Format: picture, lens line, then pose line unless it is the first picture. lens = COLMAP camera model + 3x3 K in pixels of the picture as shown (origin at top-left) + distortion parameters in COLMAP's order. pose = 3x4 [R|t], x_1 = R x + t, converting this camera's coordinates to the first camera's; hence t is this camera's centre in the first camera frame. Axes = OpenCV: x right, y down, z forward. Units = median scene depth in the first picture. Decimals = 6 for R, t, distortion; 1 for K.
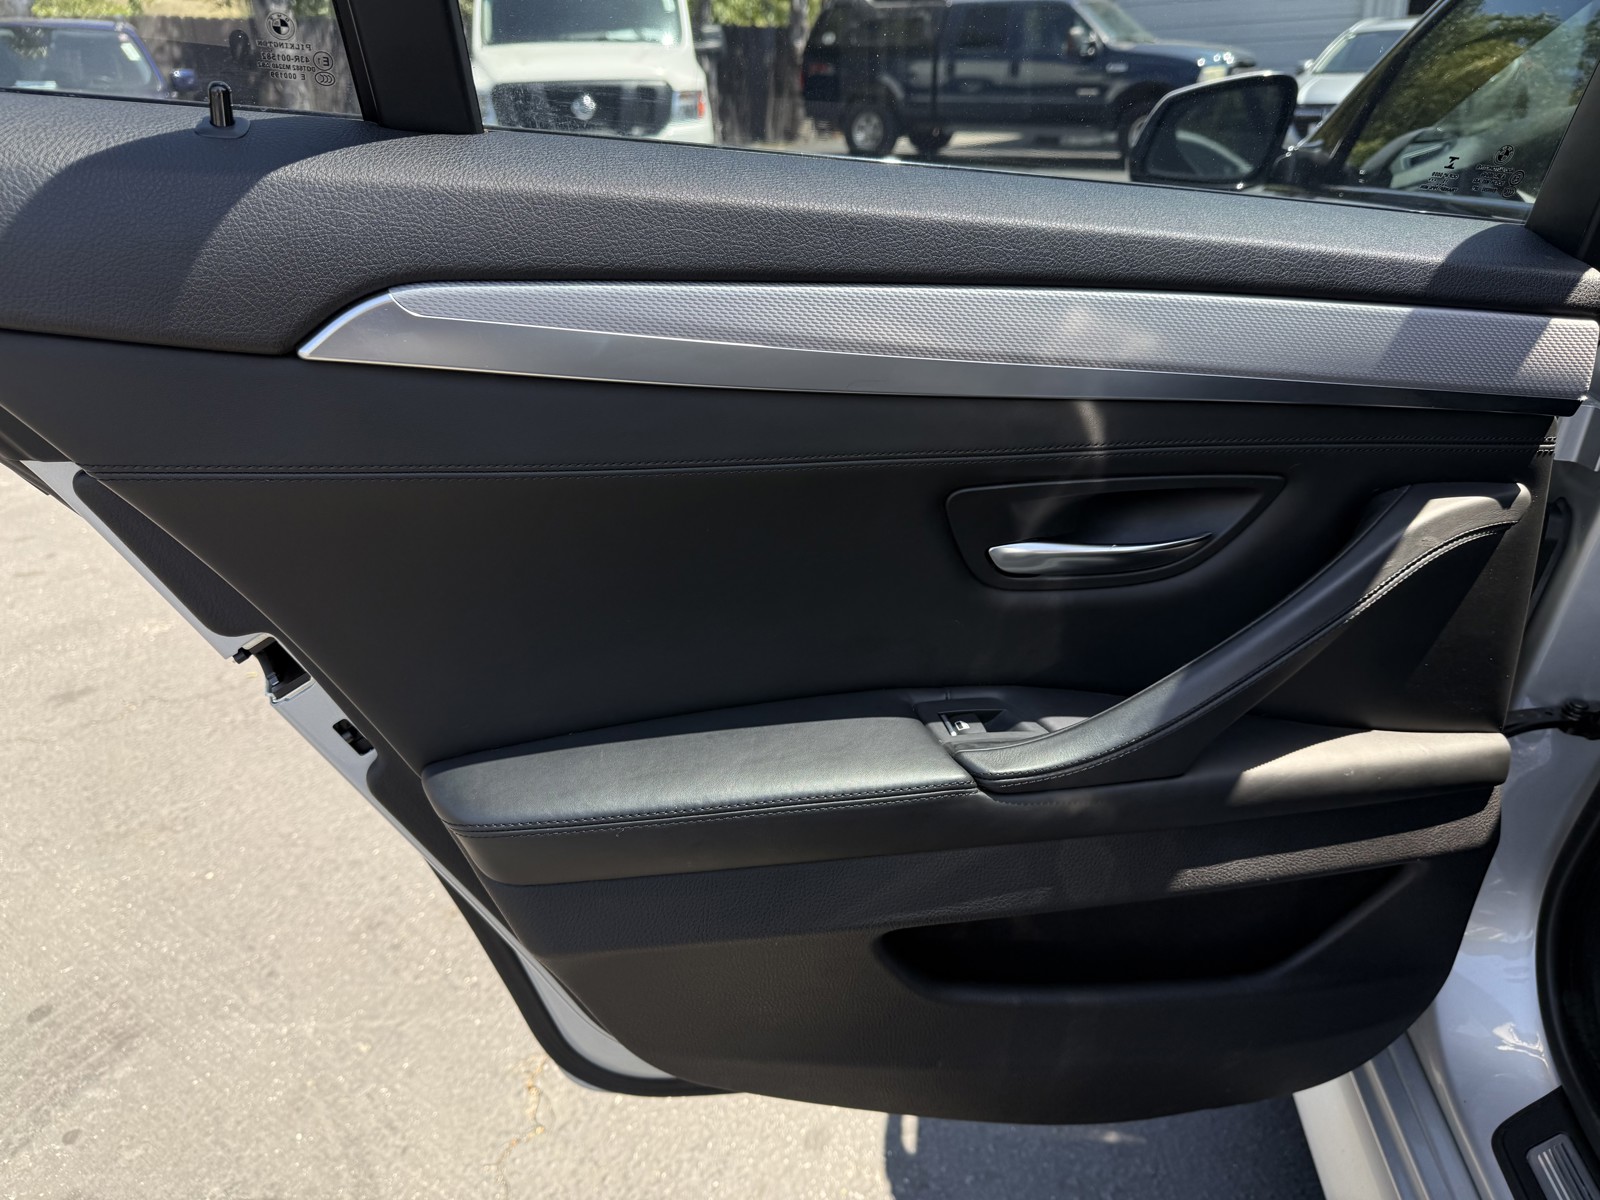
lens RADIAL K [[1136.3, 0, 820.6], [0, 1136.3, 589.9], [0, 0, 1]] dist [0.006656, -0.012659]
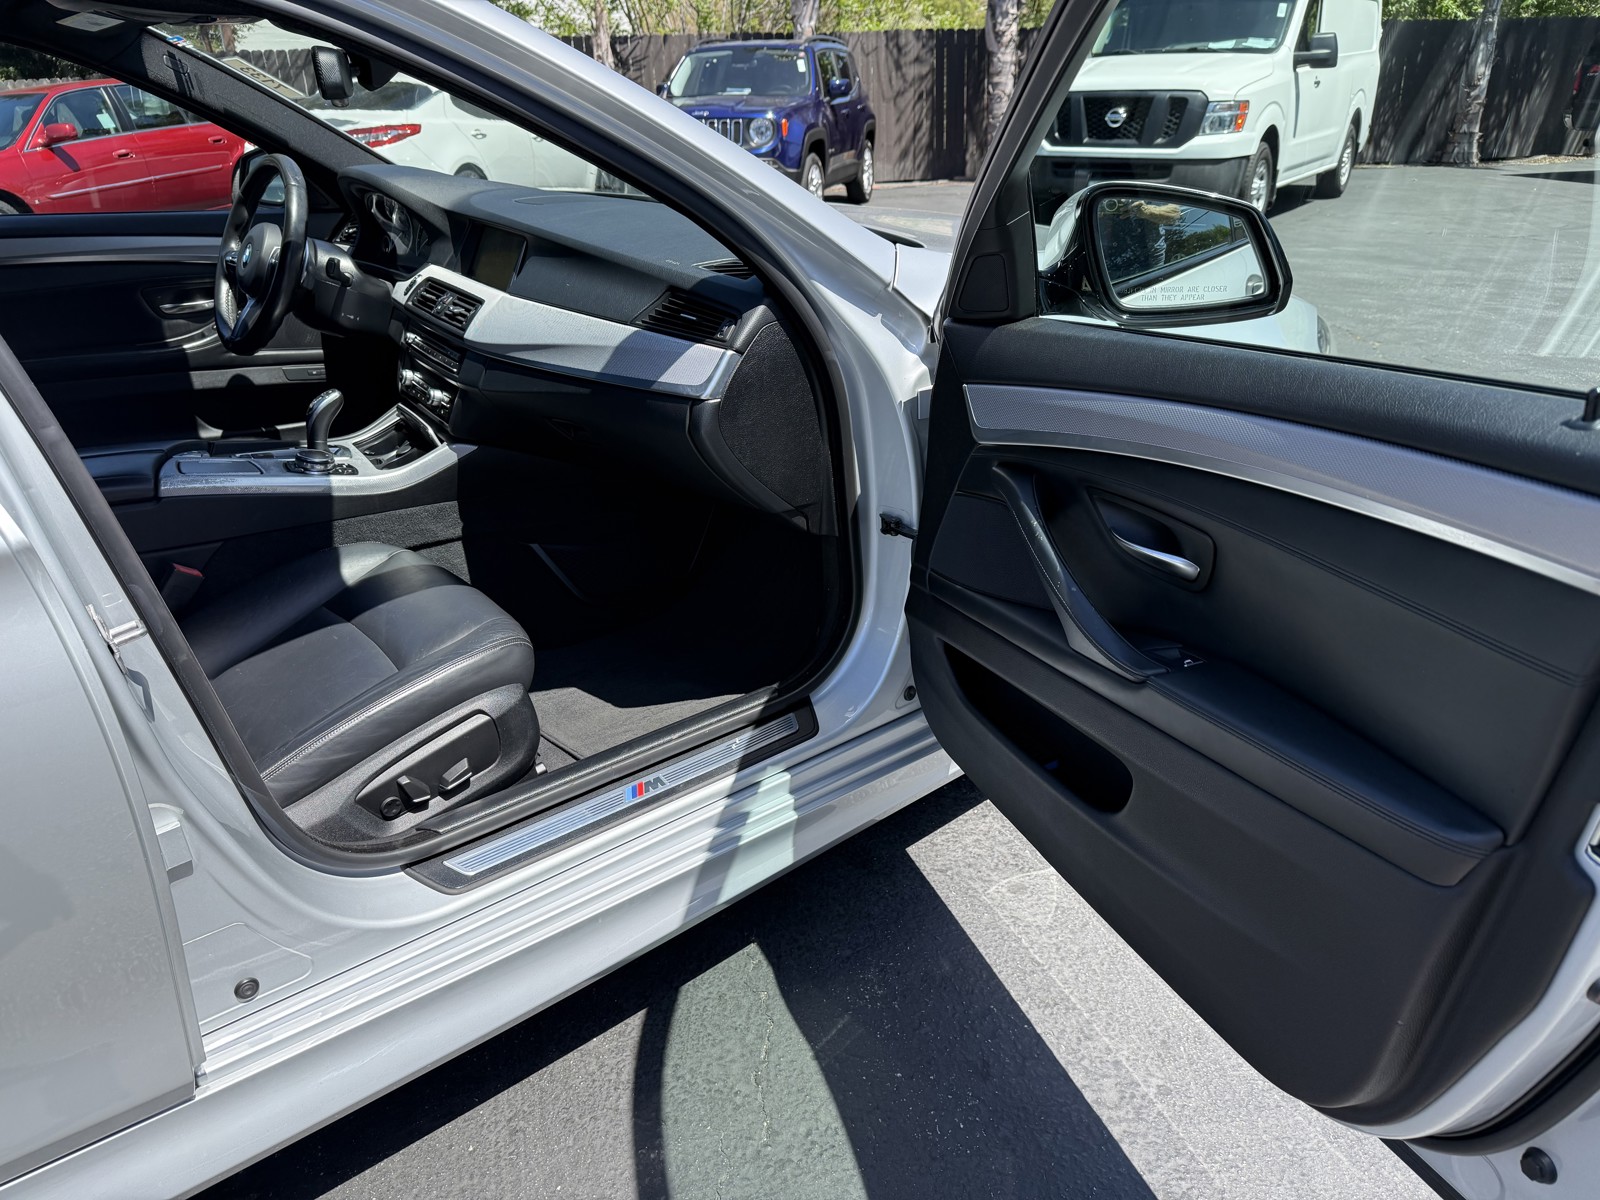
lens RADIAL K [[1136.3, 0, 831.2], [0, 1136.3, 603.6], [0, 0, 1]] dist [0.006656, -0.012659]
pose [[0.748879, 0.281969, -0.599728, 1.863670], [-0.270667, 0.956185, 0.111580, -0.169897], [0.604913, 0.078767, 0.792386, 0.130176]]
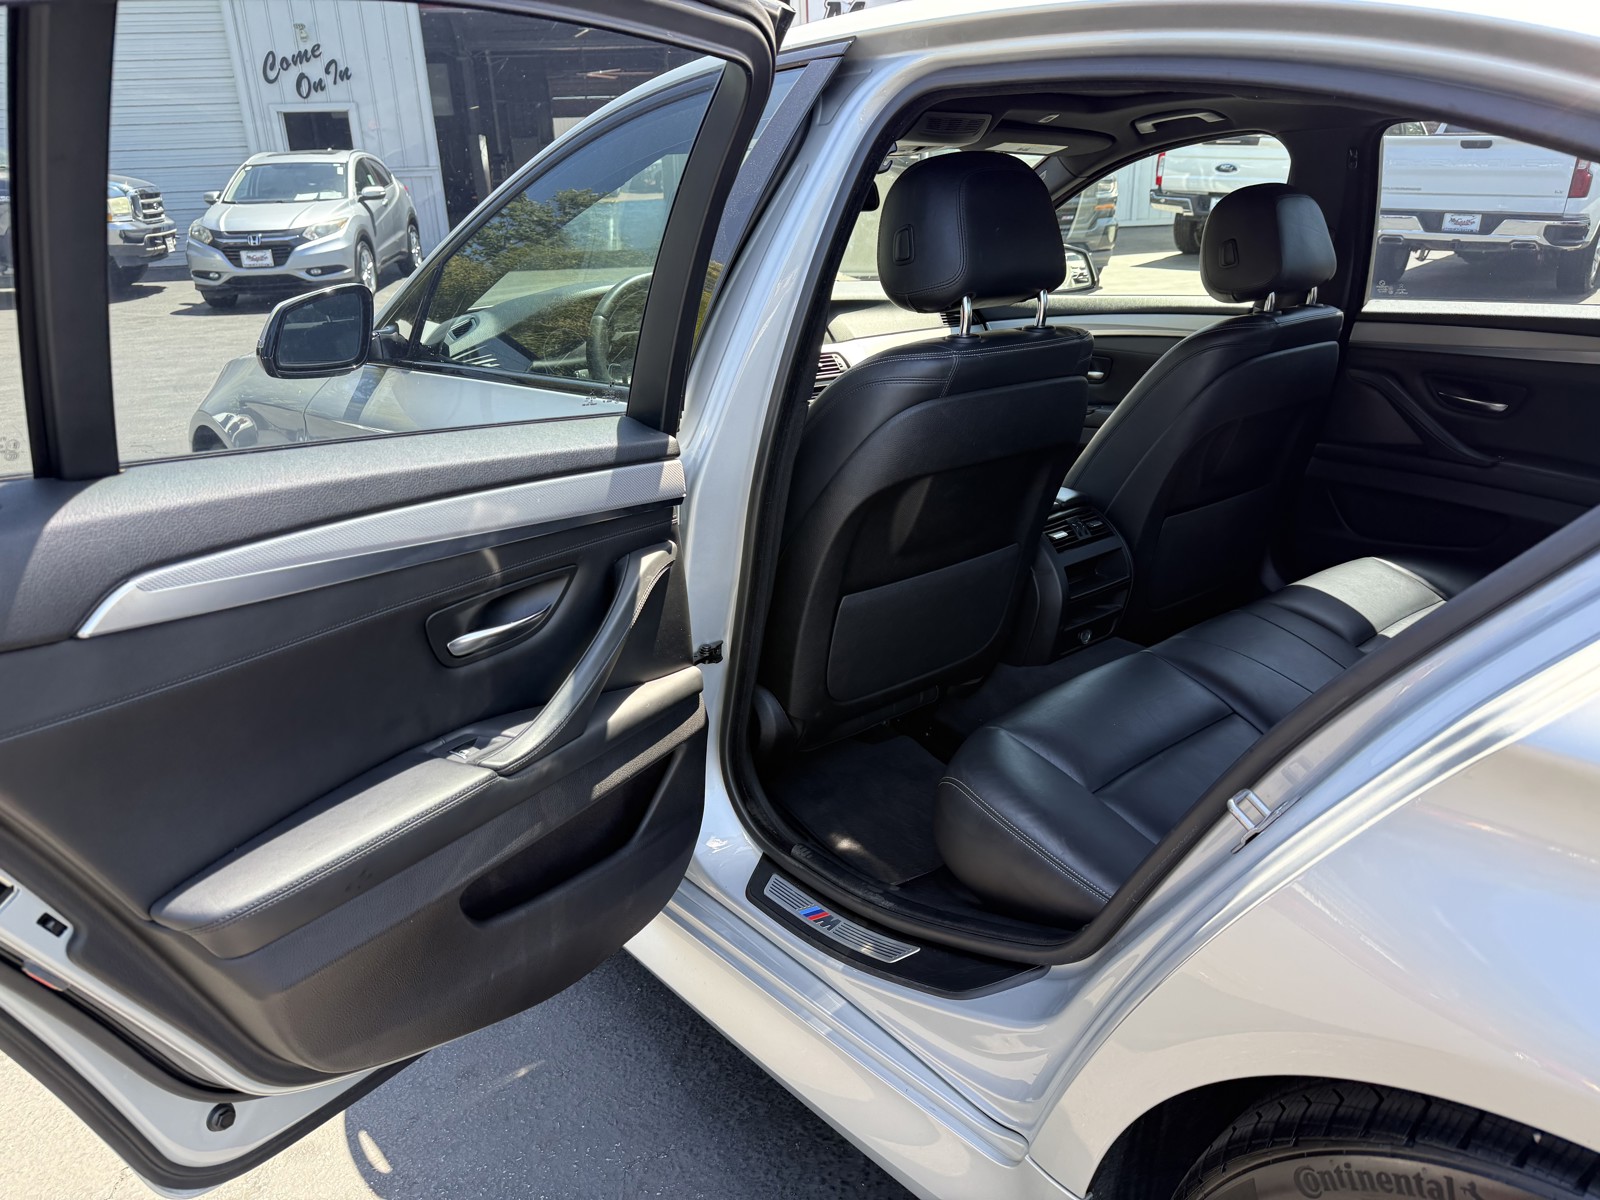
lens RADIAL K [[1136.3, 0, 797.4], [0, 1136.3, 596.9], [0, 0, 1]] dist [0.006656, -0.012659]
pose [[0.668772, -0.252022, 0.699449, -0.259446], [0.308551, 0.950032, 0.047292, -0.009618], [-0.676417, 0.184188, 0.713116, -0.220958]]
